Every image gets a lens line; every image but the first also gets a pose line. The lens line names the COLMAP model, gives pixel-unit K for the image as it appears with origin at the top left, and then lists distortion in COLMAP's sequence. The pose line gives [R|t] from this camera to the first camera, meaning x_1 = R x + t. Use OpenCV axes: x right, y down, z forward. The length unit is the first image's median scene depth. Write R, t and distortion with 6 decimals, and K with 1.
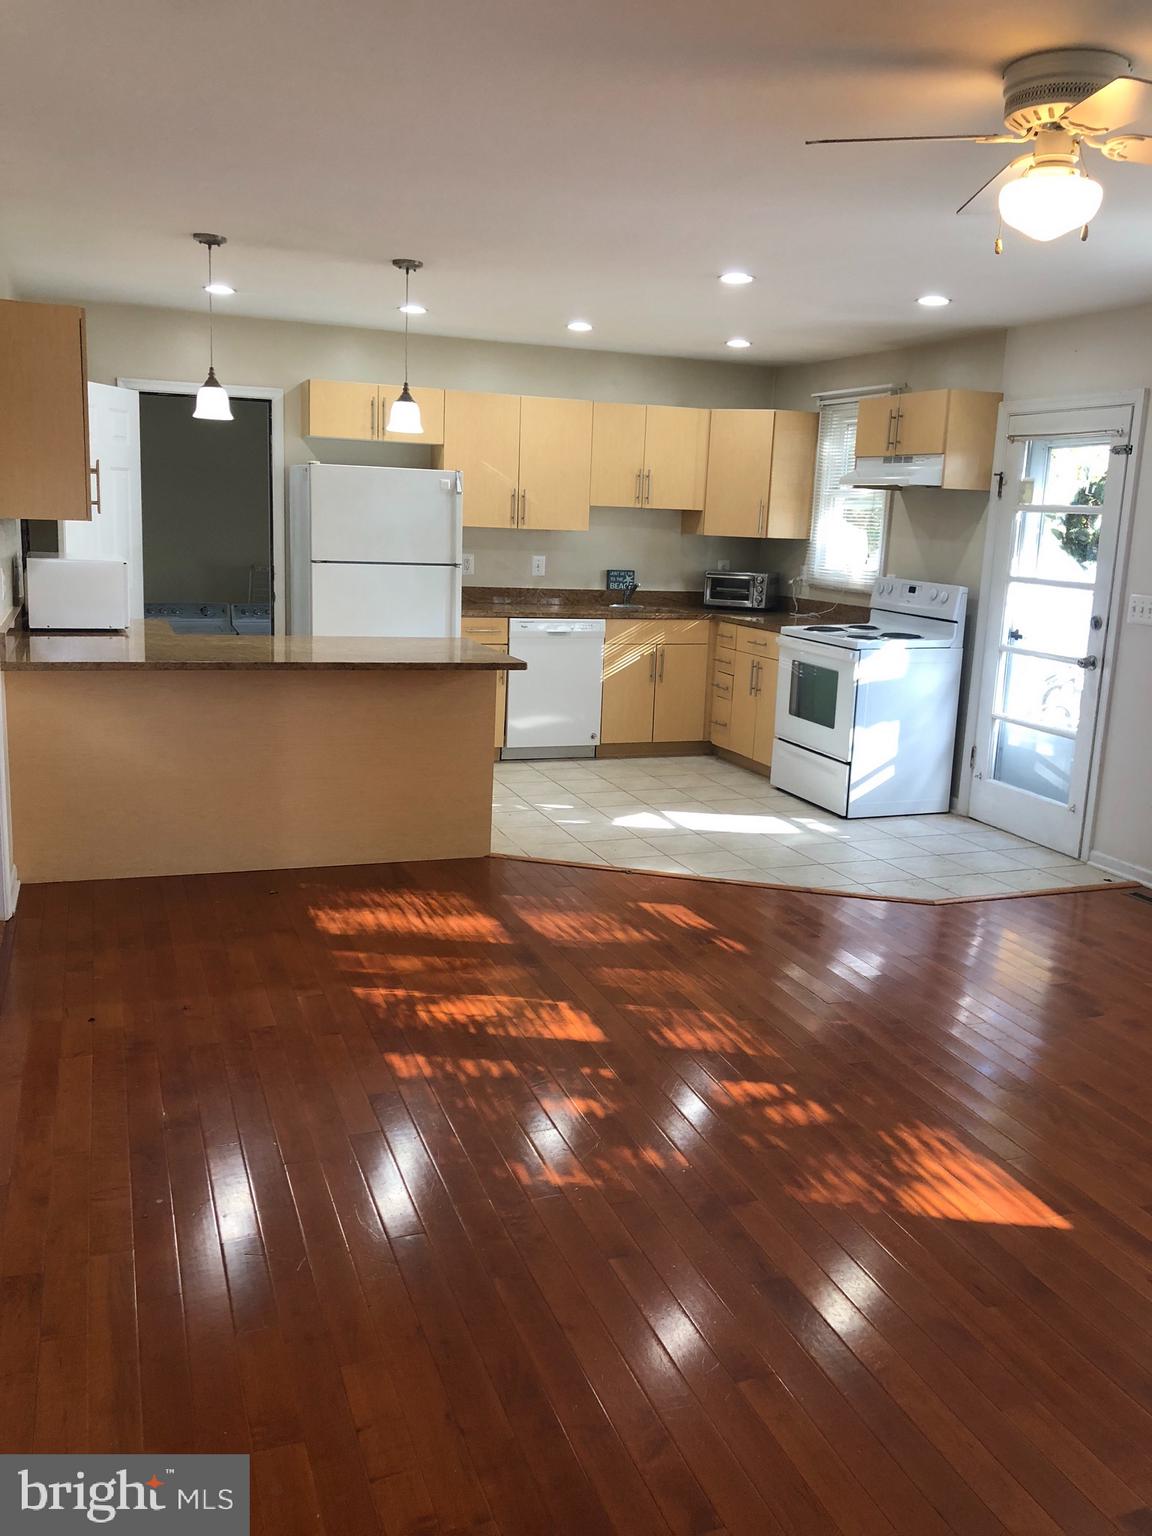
lens RADIAL K [[1260.0, 0, 580.9], [0, 1260.0, 777.8], [0, 0, 1]] dist [0.031837, -0.019032]
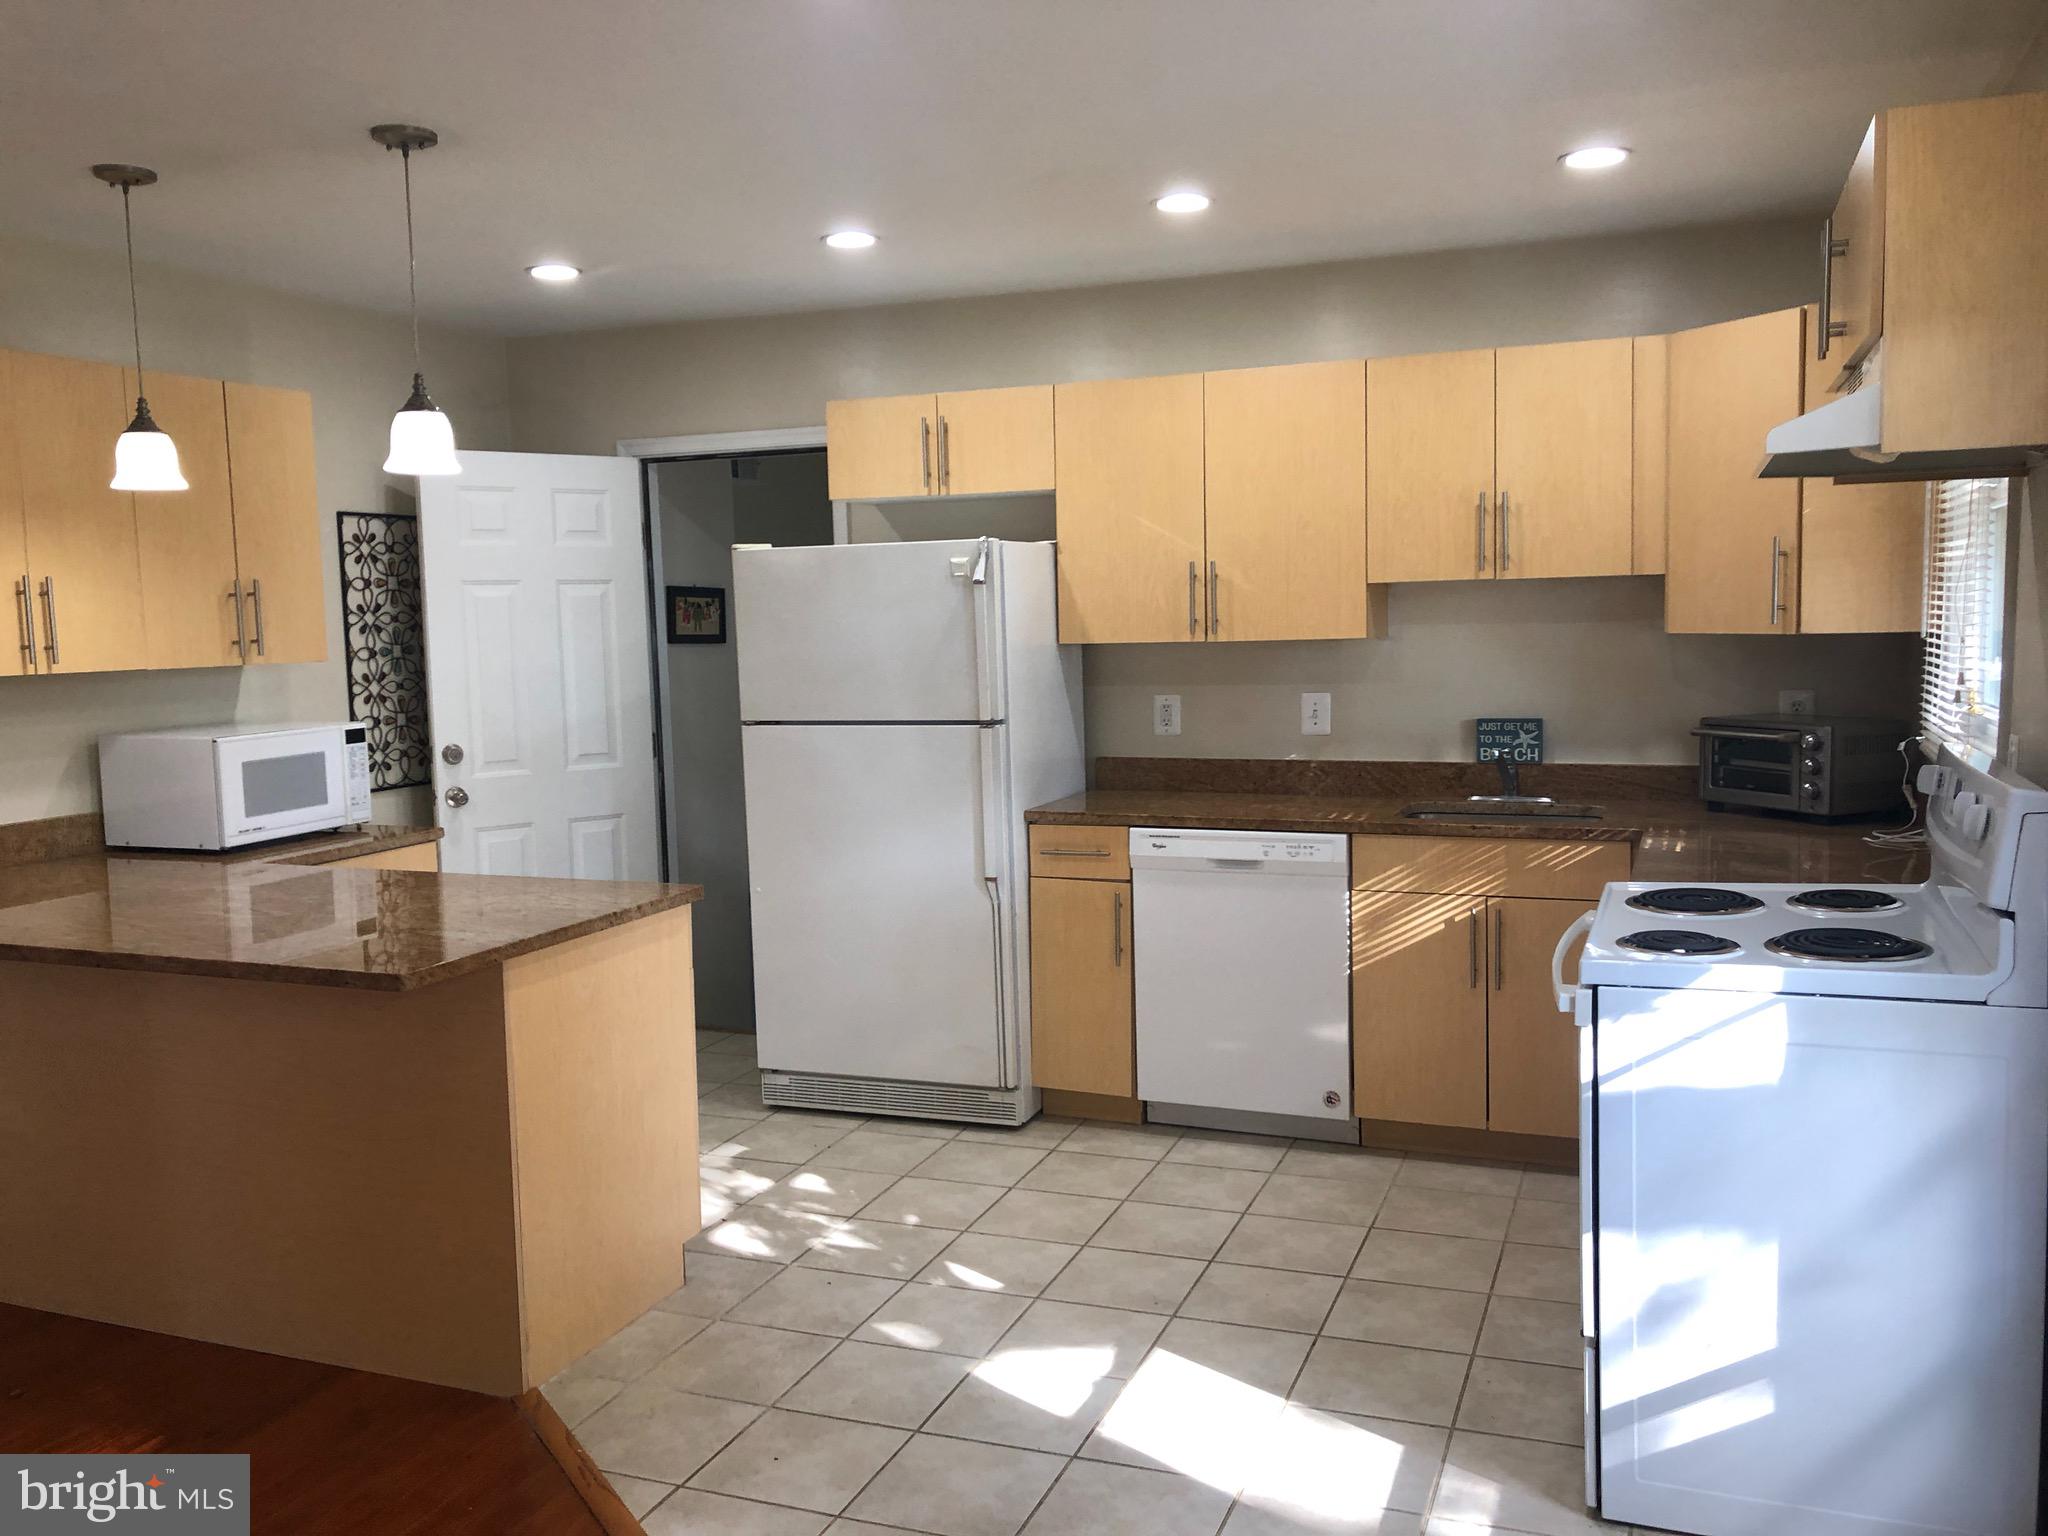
lens RADIAL K [[1680.0, 0, 1018.1], [0, 1680.0, 750.0], [0, 0, 1]] dist [0.031837, -0.019032]
pose [[0.739039, -0.001097, -0.673662, 0.325565], [-0.086884, 0.991492, -0.096931, -0.087056], [0.668036, 0.130167, 0.732656, 0.482256]]
